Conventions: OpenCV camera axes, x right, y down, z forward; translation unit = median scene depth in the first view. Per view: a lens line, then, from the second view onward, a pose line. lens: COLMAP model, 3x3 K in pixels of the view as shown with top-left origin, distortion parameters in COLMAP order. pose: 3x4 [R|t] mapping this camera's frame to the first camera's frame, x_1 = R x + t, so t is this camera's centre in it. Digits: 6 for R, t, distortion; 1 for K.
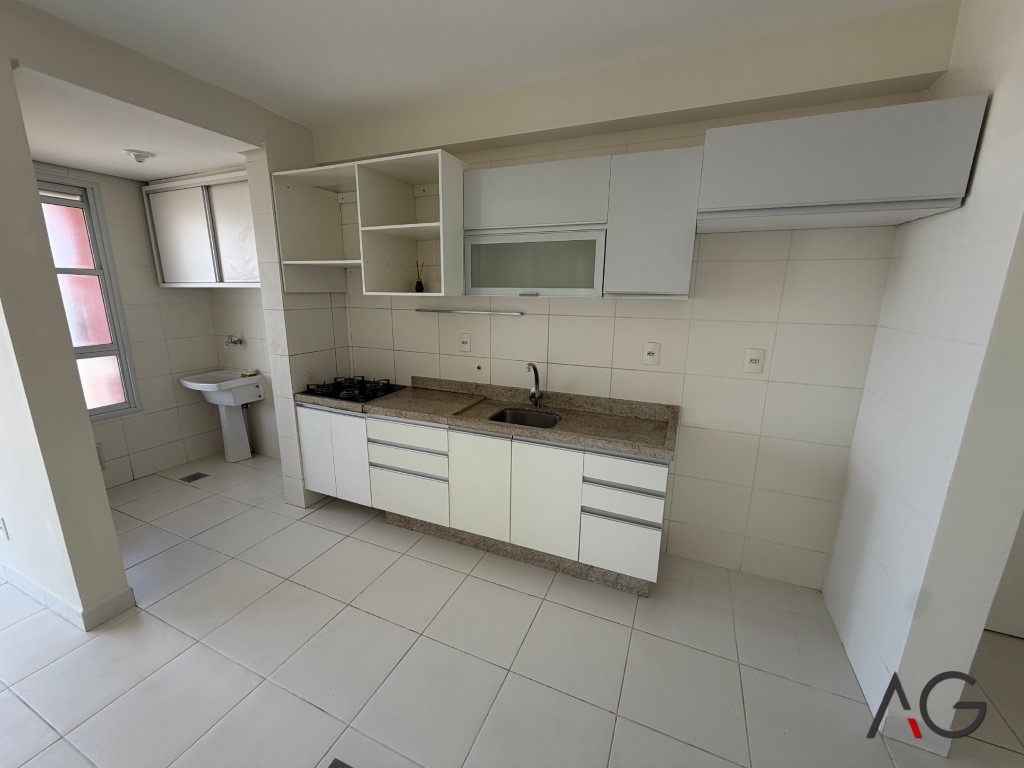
lens RADIAL K [[409.5, 0, 509.9], [0, 409.5, 383.7], [0, 0, 1]] dist [0.003611, -0.001892]
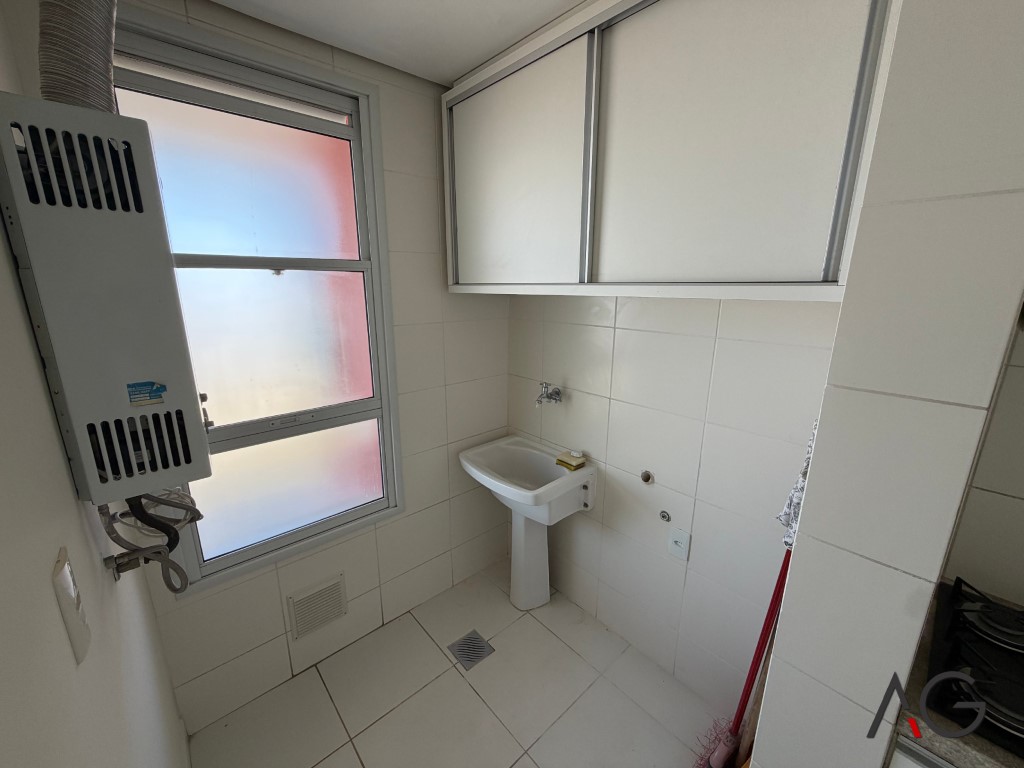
lens RADIAL K [[409.5, 0, 511.0], [0, 409.5, 384.0], [0, 0, 1]] dist [0.003611, -0.001892]
pose [[0.903929, 0.094401, -0.417133, -0.711604], [-0.089299, 0.995498, 0.031780, -0.182948], [0.418255, 0.008523, 0.908290, 0.715925]]
